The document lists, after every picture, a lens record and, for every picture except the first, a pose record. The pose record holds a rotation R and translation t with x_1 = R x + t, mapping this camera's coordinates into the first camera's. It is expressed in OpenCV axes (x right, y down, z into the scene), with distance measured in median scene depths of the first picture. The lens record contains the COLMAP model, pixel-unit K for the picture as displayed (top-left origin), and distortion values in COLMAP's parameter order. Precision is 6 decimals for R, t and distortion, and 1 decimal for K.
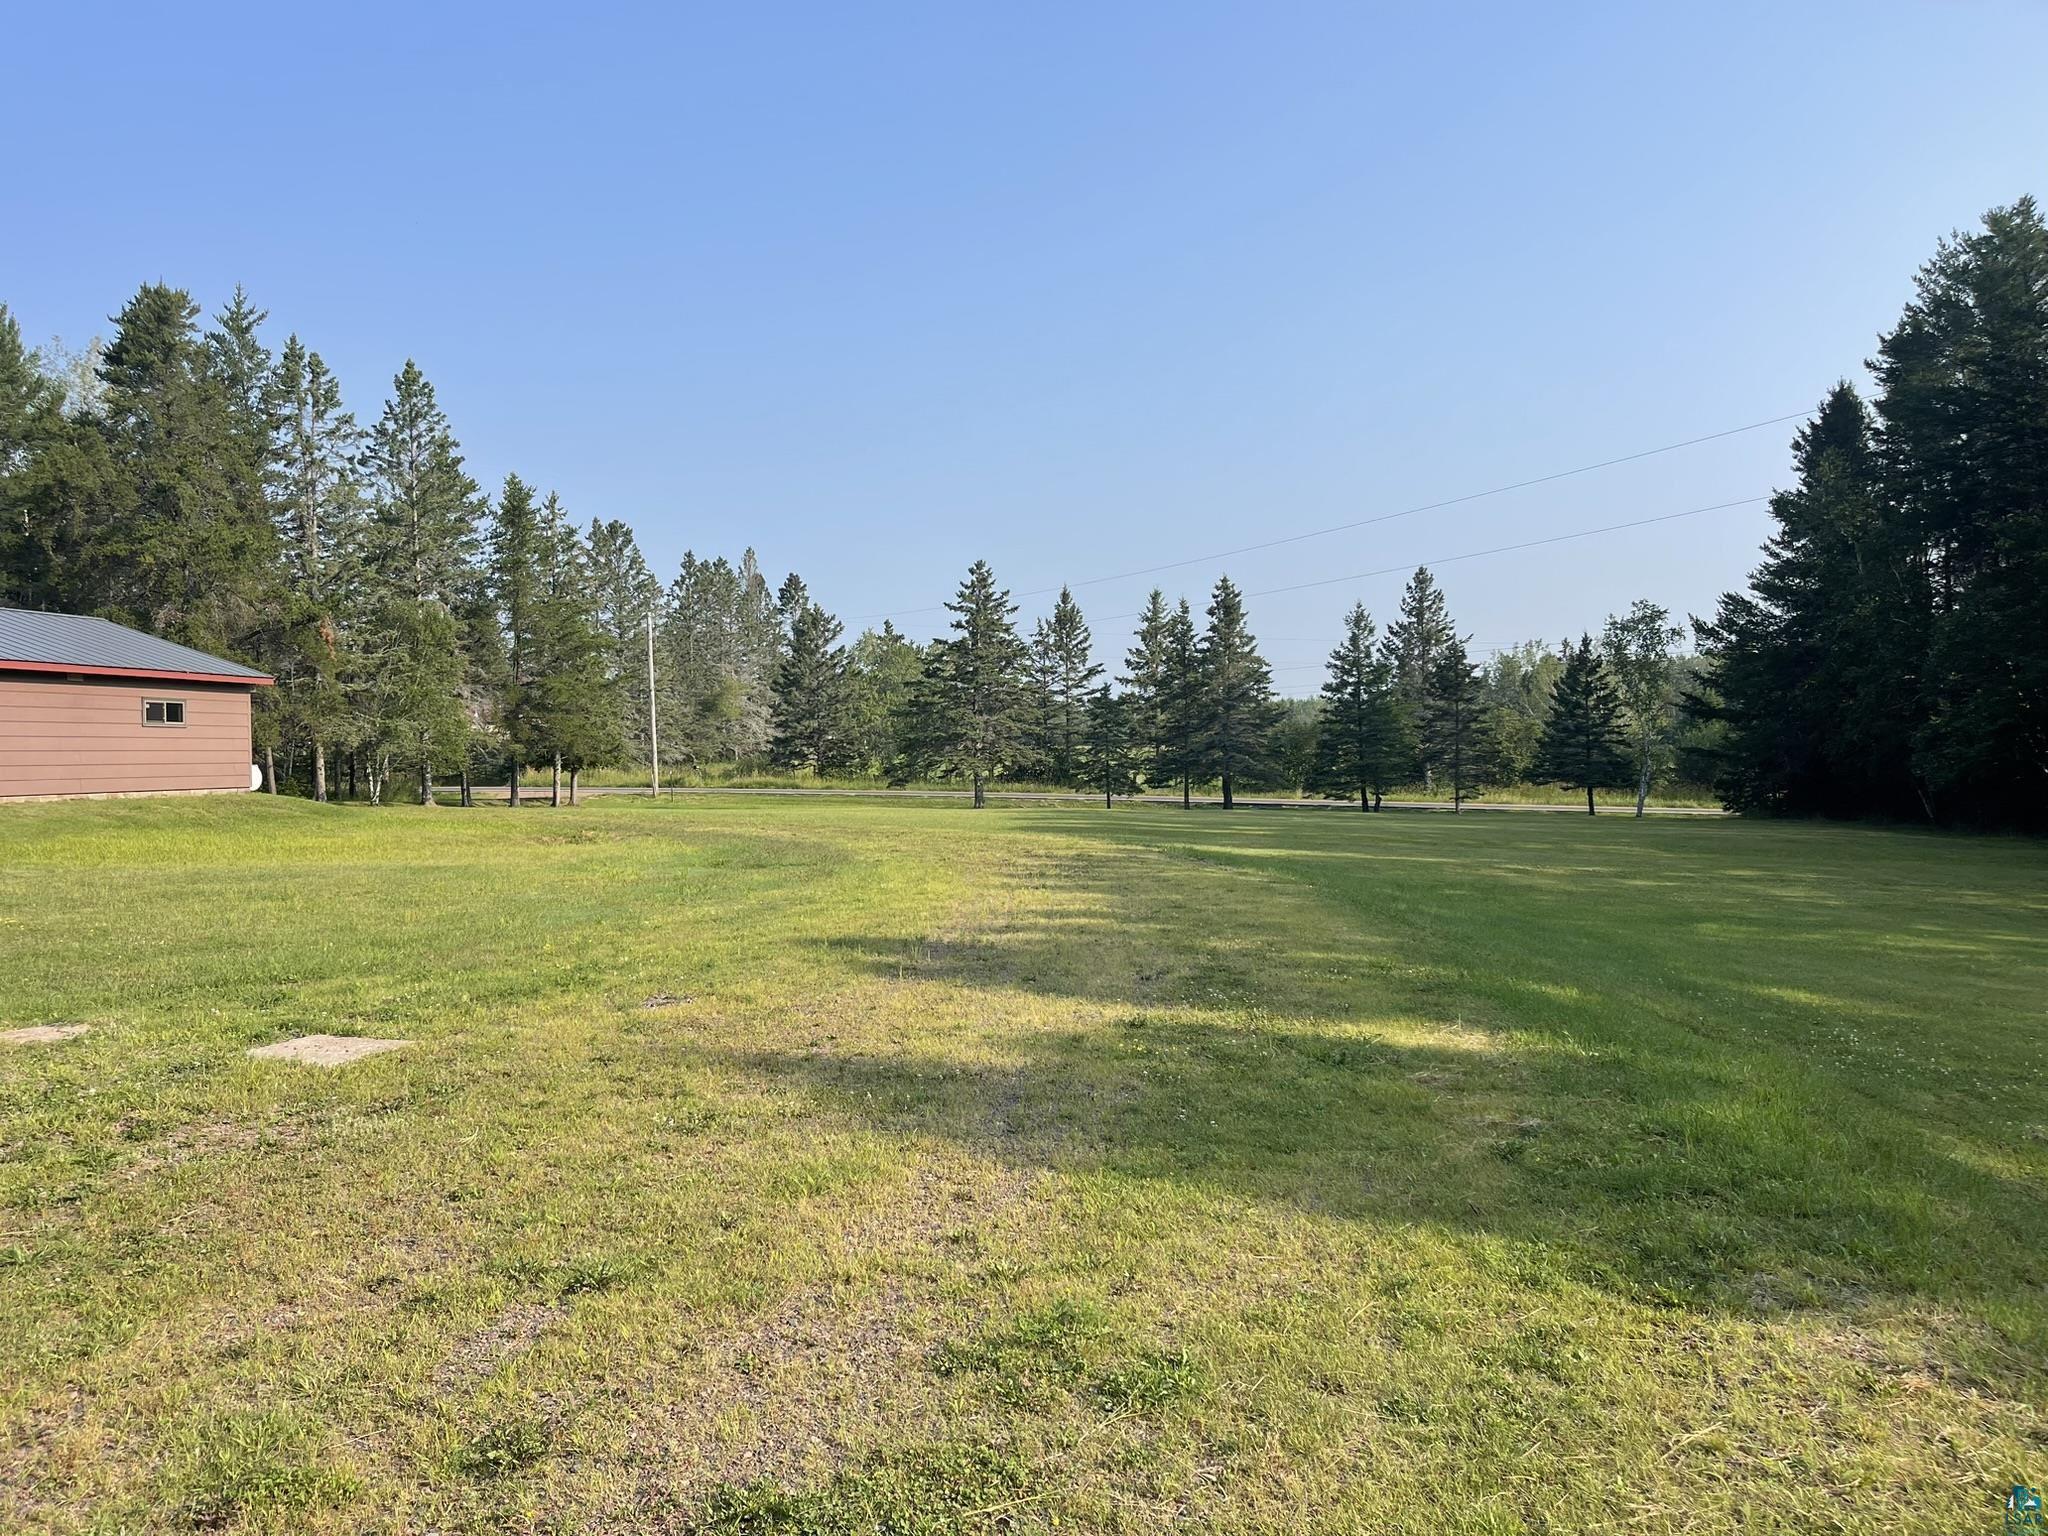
lens RADIAL K [[1525.8, 0, 1015.3], [0, 1525.8, 775.0], [0, 0, 1]] dist [0.125918, -0.164595]
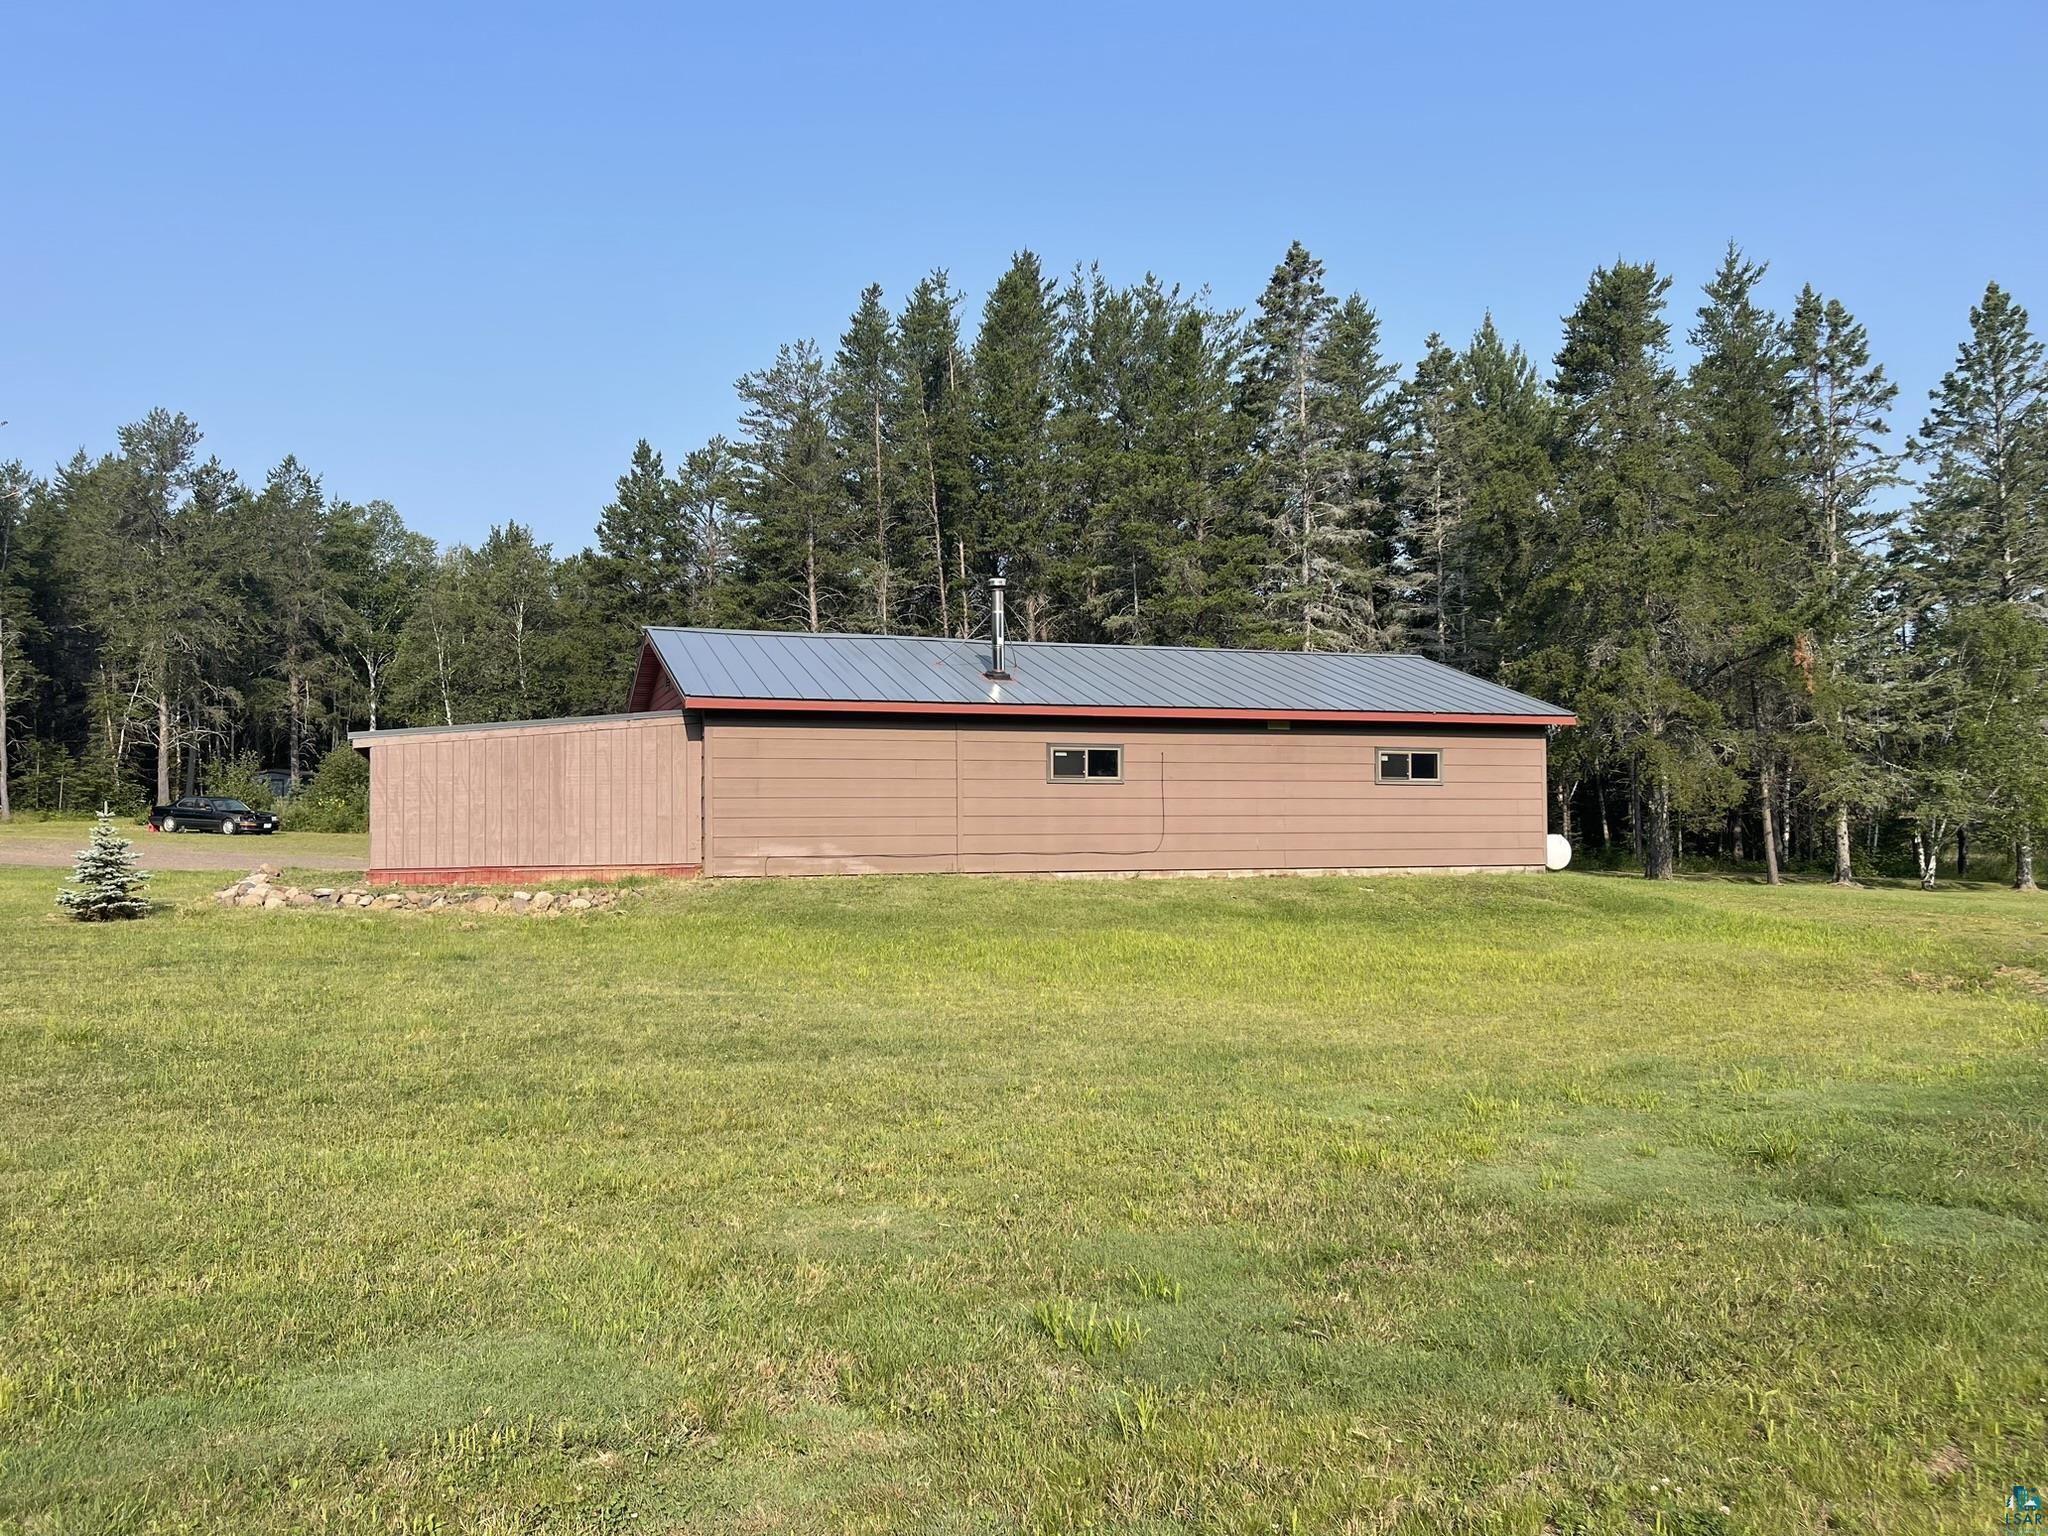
lens RADIAL K [[1525.8, 0, 1015.3], [0, 1525.8, 775.0], [0, 0, 1]] dist [0.125918, -0.164595]
pose [[0.506119, -0.019510, -0.862243, 0.011320], [-0.013189, 0.999452, -0.030357, -0.006933], [0.862363, 0.026737, 0.505585, 0.310117]]
